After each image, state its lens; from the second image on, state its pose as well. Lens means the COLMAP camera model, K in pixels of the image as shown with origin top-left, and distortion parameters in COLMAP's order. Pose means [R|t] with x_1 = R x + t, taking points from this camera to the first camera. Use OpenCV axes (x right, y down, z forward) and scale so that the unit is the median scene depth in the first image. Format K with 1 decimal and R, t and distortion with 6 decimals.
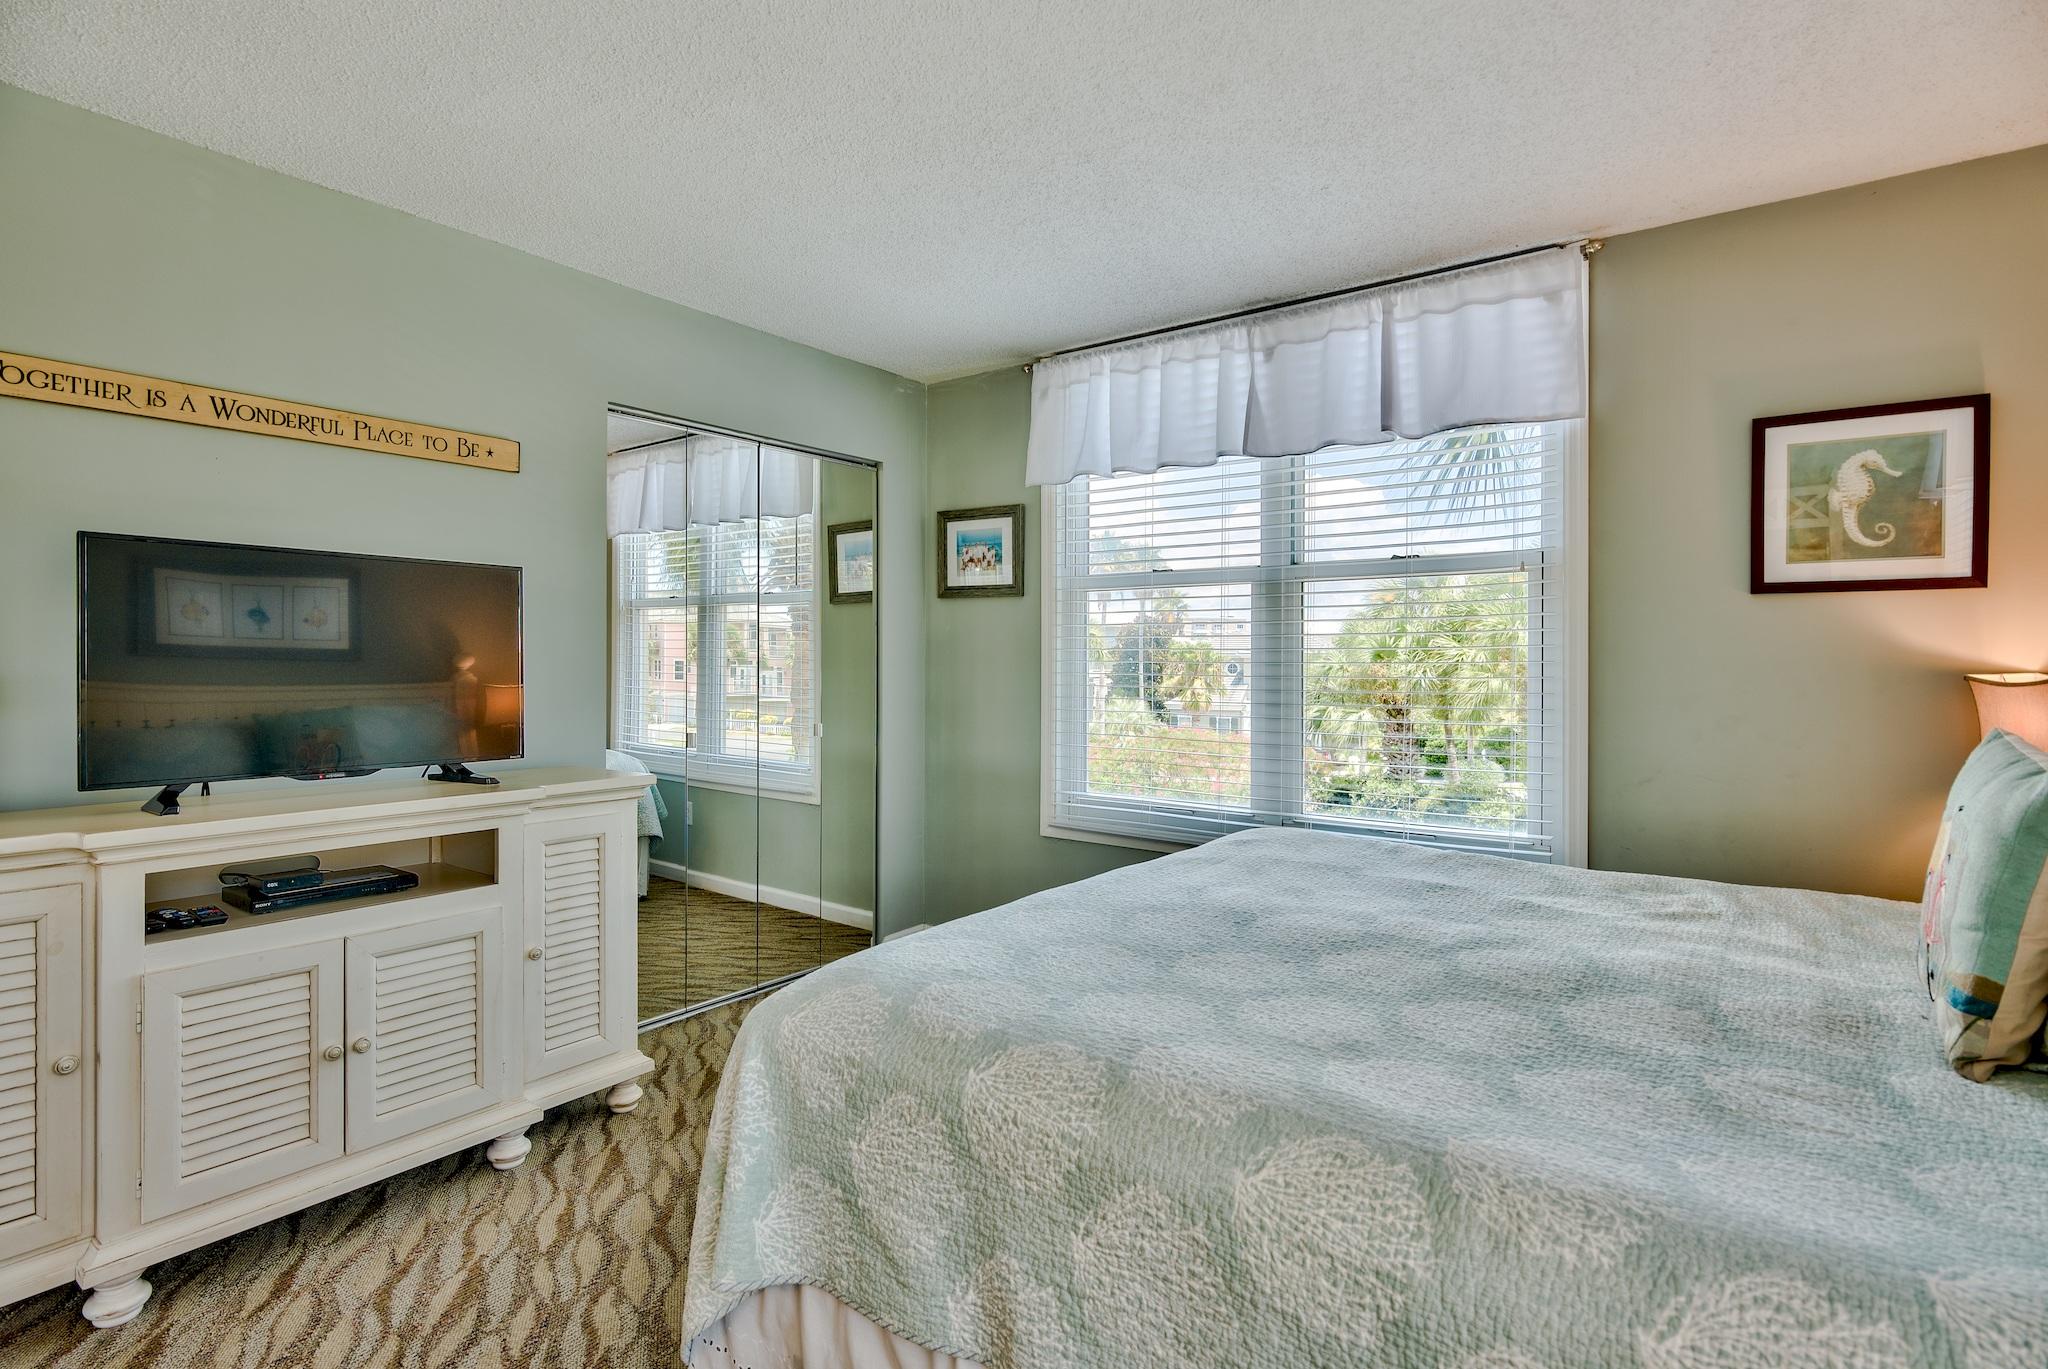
lens RADIAL K [[1022.5, 0, 1033.9], [0, 1022.5, 664.3], [0, 0, 1]] dist [-0.002552, 0.000070]
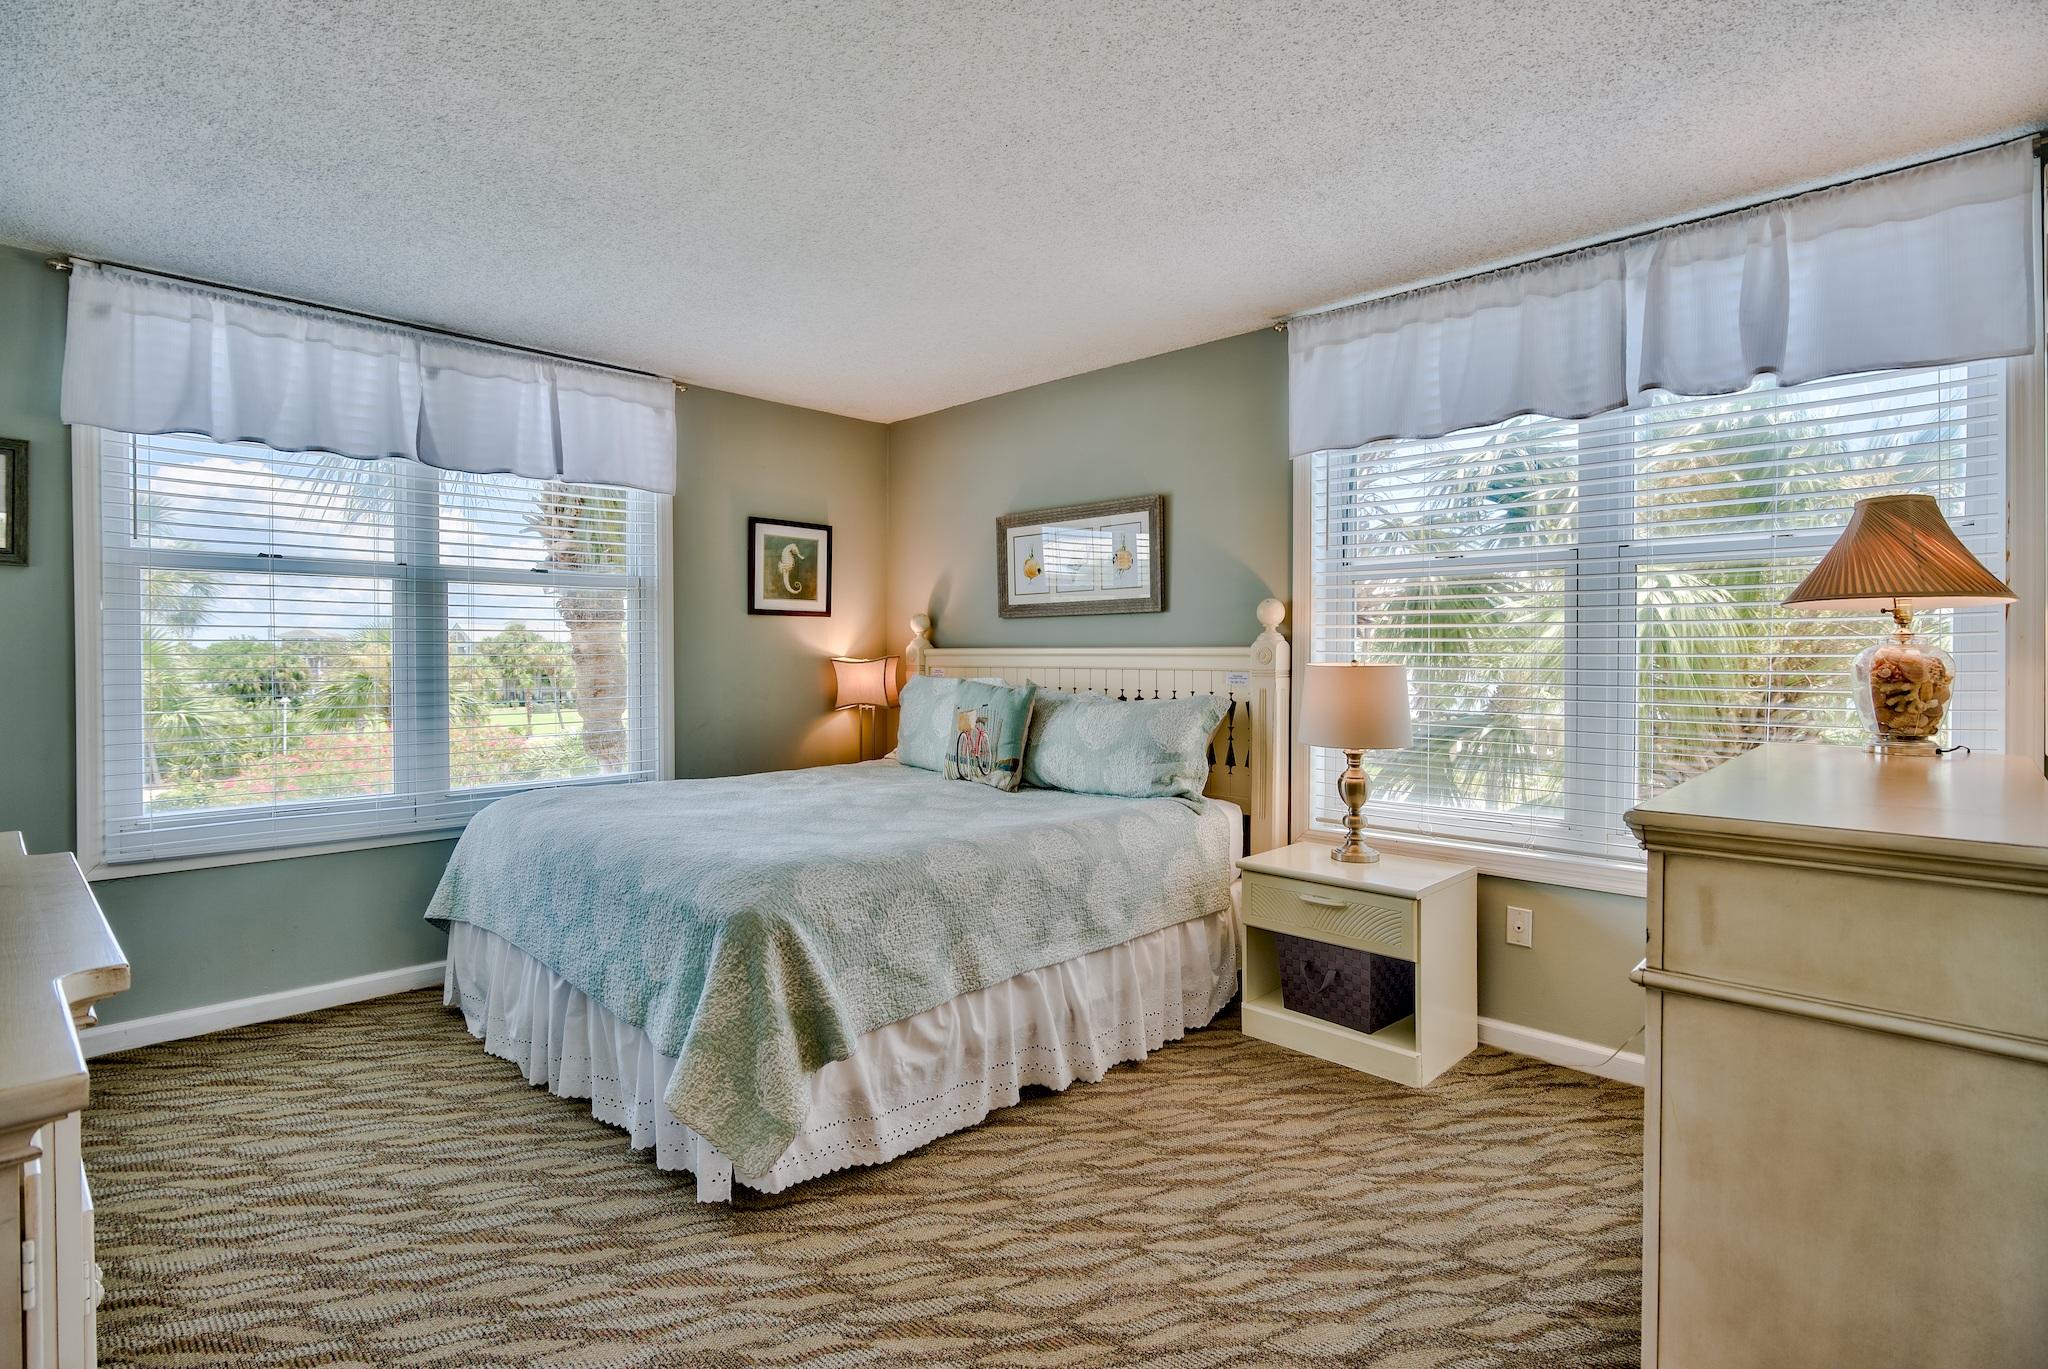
lens RADIAL K [[1022.5, 0, 1033.9], [0, 1022.5, 664.3], [0, 0, 1]] dist [-0.002552, 0.000070]
pose [[0.115793, -0.011829, 0.993203, -0.918737], [0.007337, 0.999912, 0.011053, 0.001406], [-0.993246, 0.006008, 0.115870, 0.275432]]
